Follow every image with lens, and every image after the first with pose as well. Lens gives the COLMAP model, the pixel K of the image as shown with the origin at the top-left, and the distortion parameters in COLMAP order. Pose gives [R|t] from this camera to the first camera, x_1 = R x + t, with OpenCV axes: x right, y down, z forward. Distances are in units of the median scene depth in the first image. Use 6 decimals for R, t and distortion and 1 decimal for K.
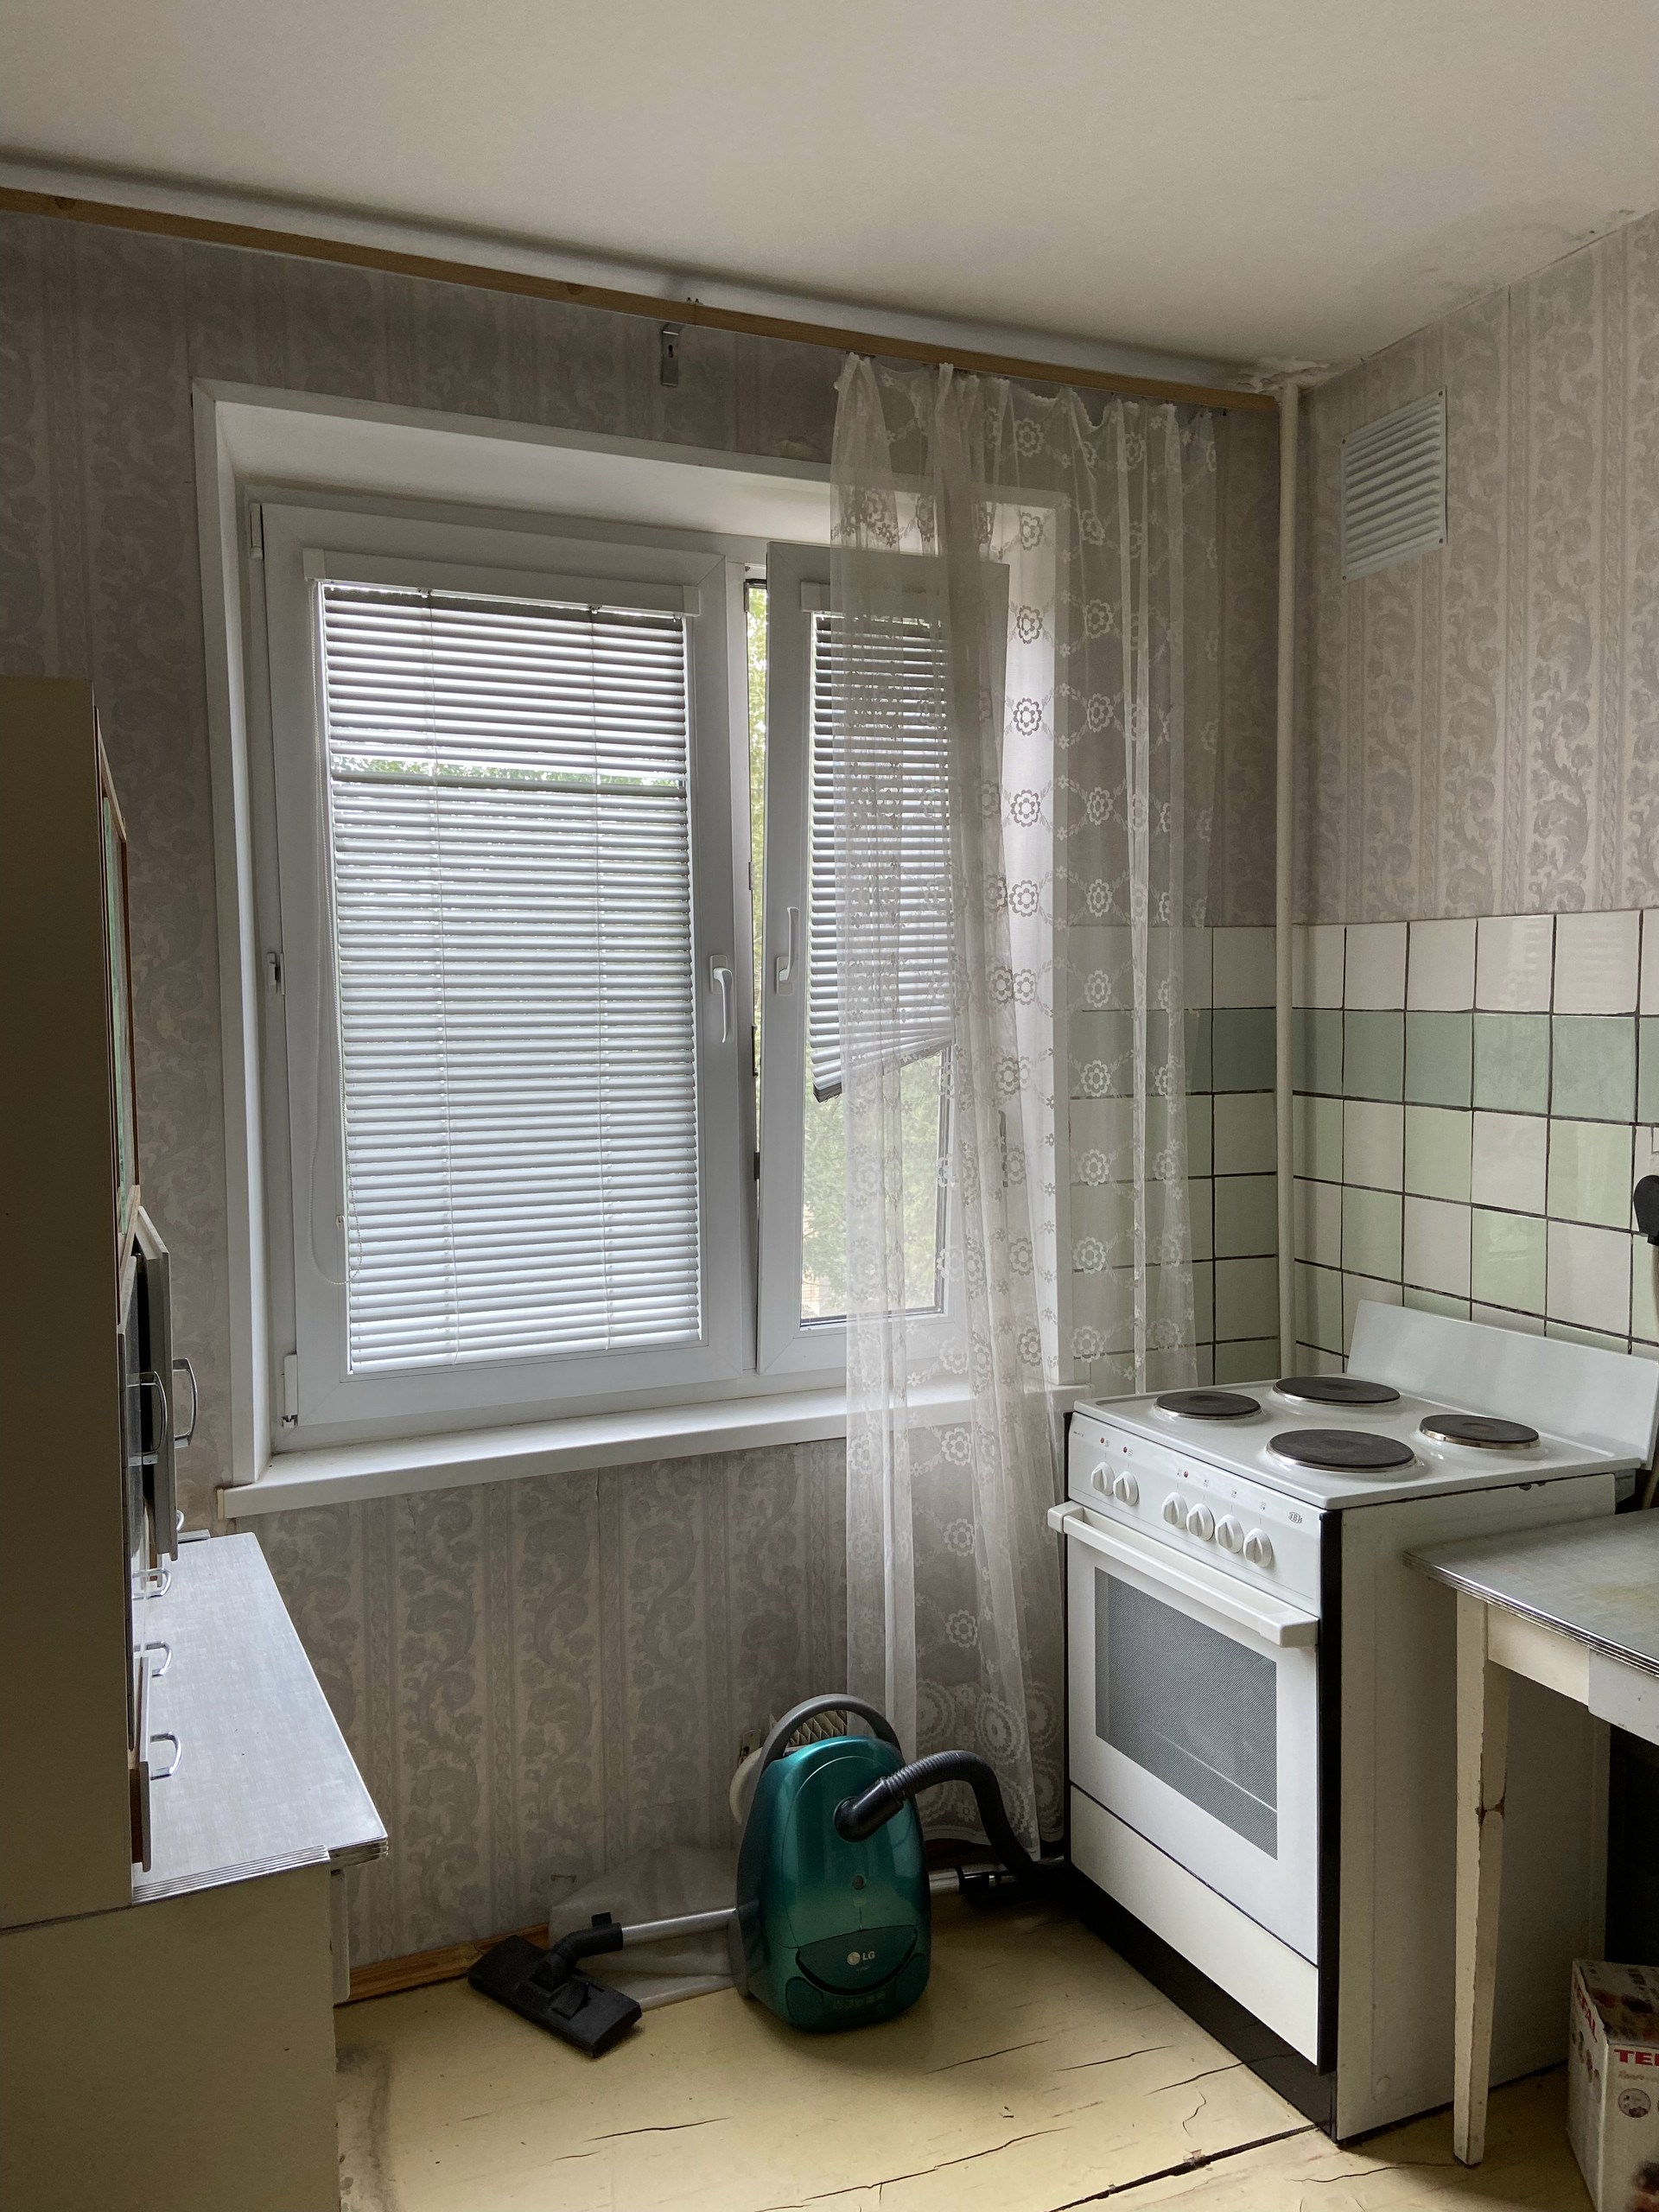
lens RADIAL K [[1685.8, 0, 824.4], [0, 1685.8, 1120.2], [0, 0, 1]] dist [0.088585, -0.114075]
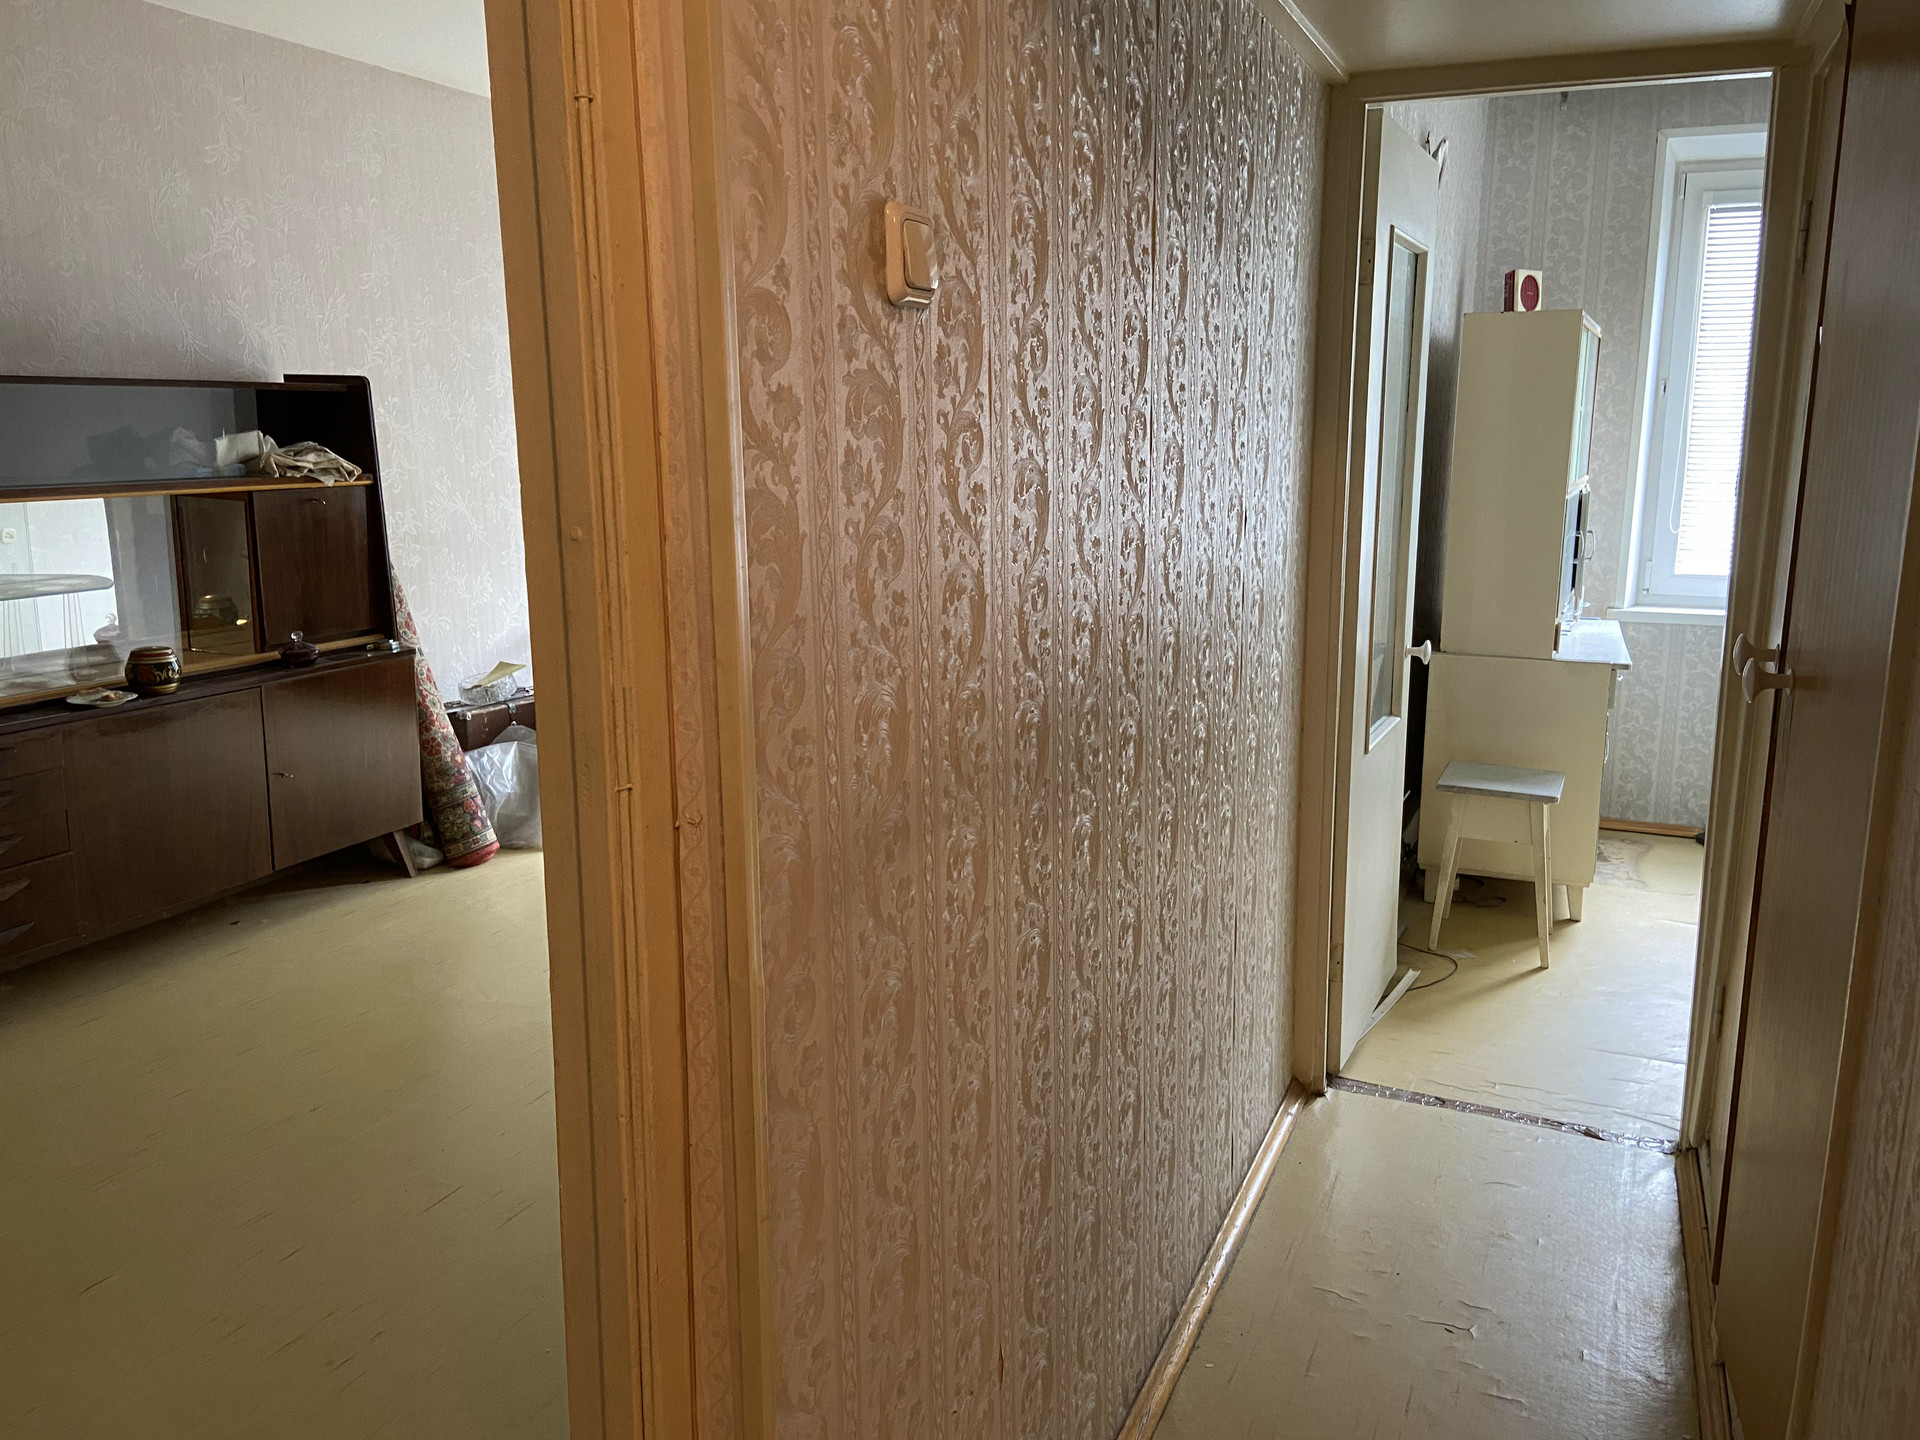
lens RADIAL K [[1463.3, 0, 960.7], [0, 1463.3, 714.7], [0, 0, 1]] dist [0.088585, -0.114075]
pose [[0.687729, 0.151966, -0.709884, 0.523990], [-0.052292, 0.985675, 0.160345, 0.075576], [0.724082, -0.073153, 0.685823, -1.106748]]
